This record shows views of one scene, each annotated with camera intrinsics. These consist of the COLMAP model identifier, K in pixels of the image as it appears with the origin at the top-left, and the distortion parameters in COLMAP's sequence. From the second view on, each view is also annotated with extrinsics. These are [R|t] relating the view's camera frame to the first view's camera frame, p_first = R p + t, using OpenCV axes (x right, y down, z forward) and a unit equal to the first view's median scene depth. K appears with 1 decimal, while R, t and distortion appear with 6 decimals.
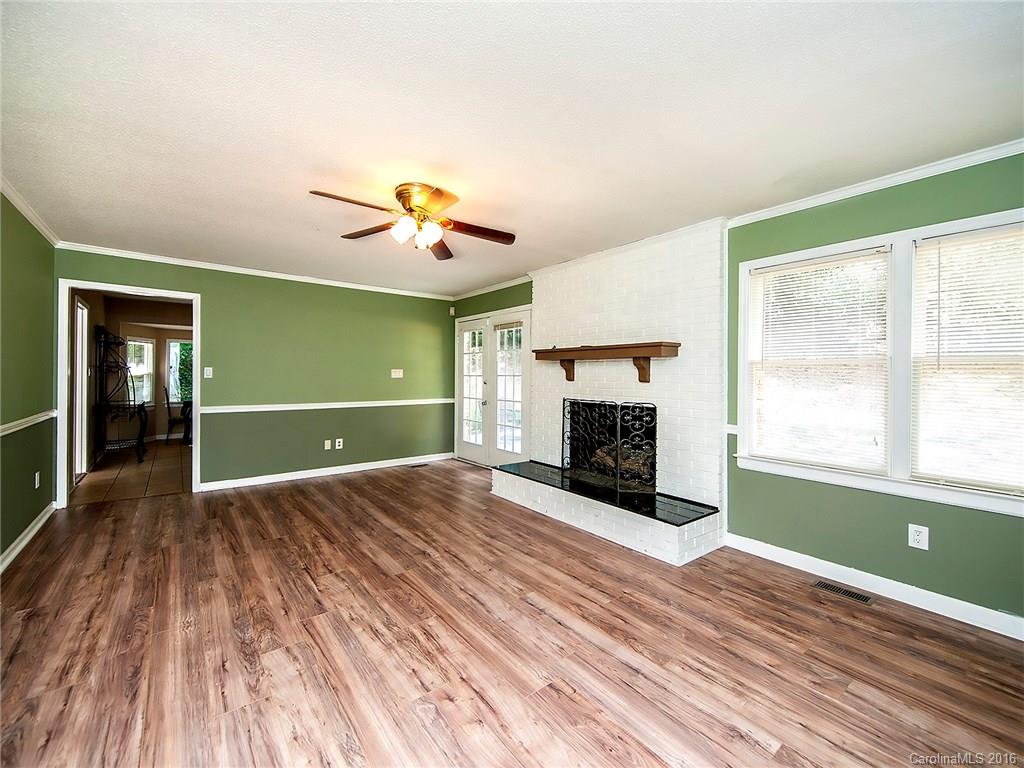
lens RADIAL K [[428.2, 0, 504.2], [0, 428.2, 375.6], [0, 0, 1]] dist [0.024919, -0.010804]
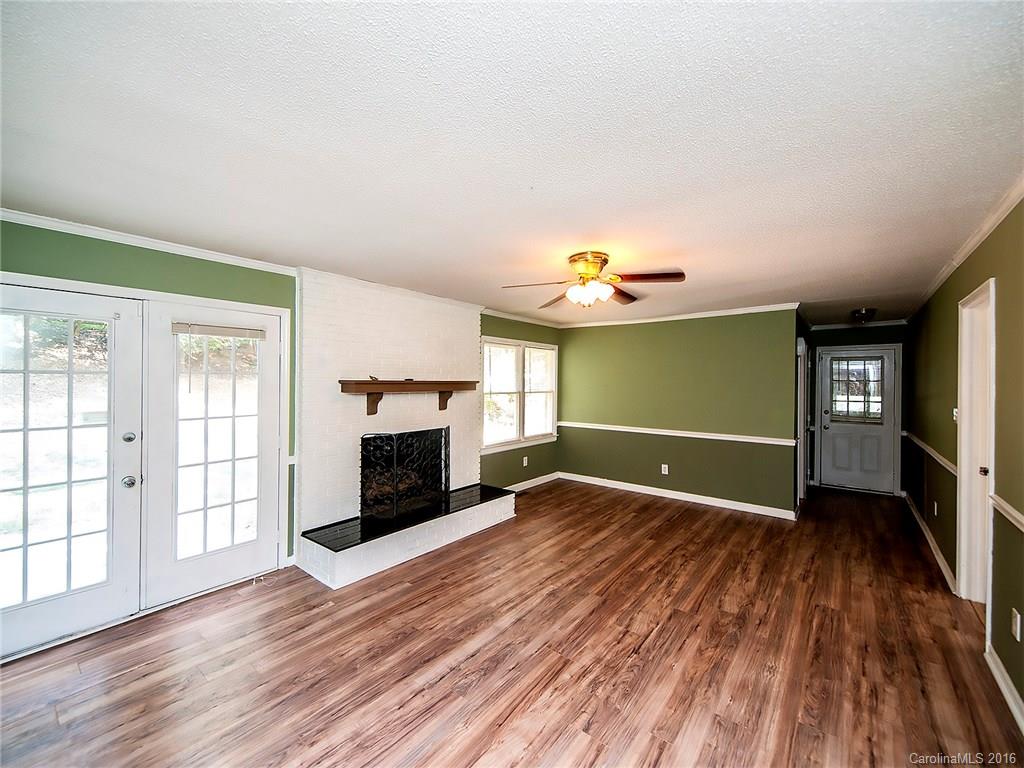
lens RADIAL K [[428.2, 0, 504.2], [0, 428.2, 375.6], [0, 0, 1]] dist [0.024919, -0.010804]
pose [[-0.246160, 0.001454, 0.969228, -1.093281], [-0.003077, 0.999993, -0.002282, -0.096380], [-0.969224, -0.003545, -0.246153, 1.297463]]
